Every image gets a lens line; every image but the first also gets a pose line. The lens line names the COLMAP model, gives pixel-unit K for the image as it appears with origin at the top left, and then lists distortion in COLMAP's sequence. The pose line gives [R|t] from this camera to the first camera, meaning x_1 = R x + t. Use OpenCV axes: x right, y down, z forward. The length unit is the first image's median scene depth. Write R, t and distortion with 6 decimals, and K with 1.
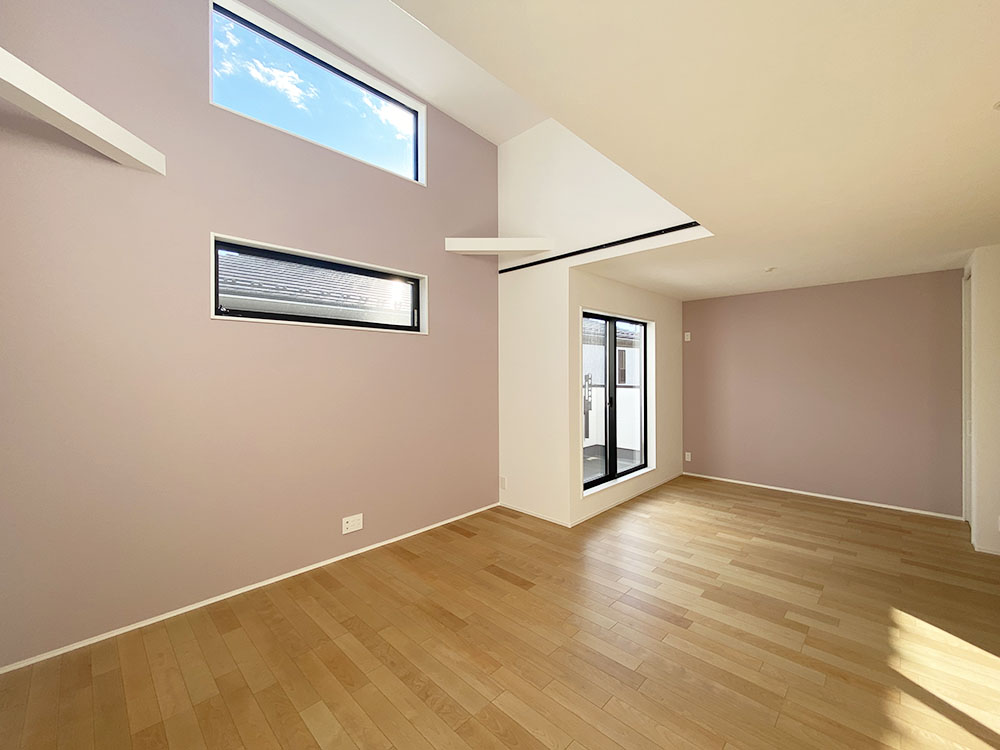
lens RADIAL K [[416.2, 0, 492.3], [0, 416.2, 373.8], [0, 0, 1]] dist [0.001392, -0.000589]
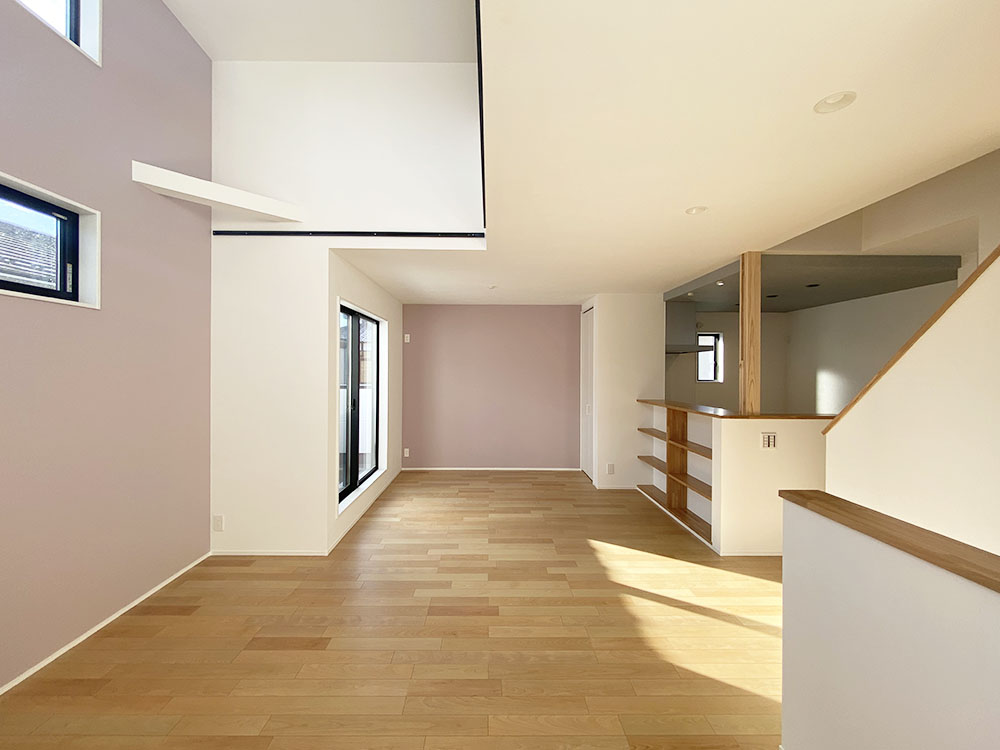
lens RADIAL K [[417.4, 0, 505.4], [0, 417.4, 373.6], [0, 0, 1]] dist [0.000695, -0.000664]
pose [[0.693434, 0.002943, 0.720514, -0.180313], [-0.008032, 0.999961, 0.003645, -0.007638], [-0.720475, -0.008315, 0.693431, 0.151254]]
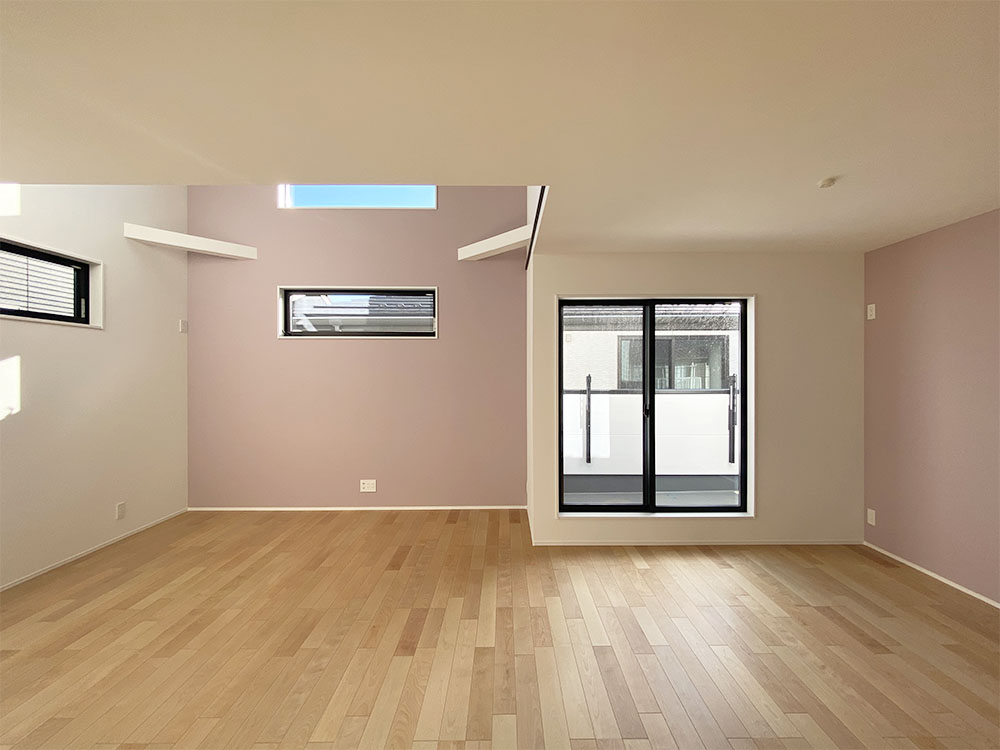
lens RADIAL K [[414.3, 0, 500.0], [0, 414.3, 375.0], [0, 0, 1]] dist [0.000652, 0.000070]
pose [[0.701265, 0.007677, -0.712859, 0.771816], [-0.005587, 0.999970, 0.005273, -0.000757], [0.712879, 0.000285, 0.701287, 0.326375]]
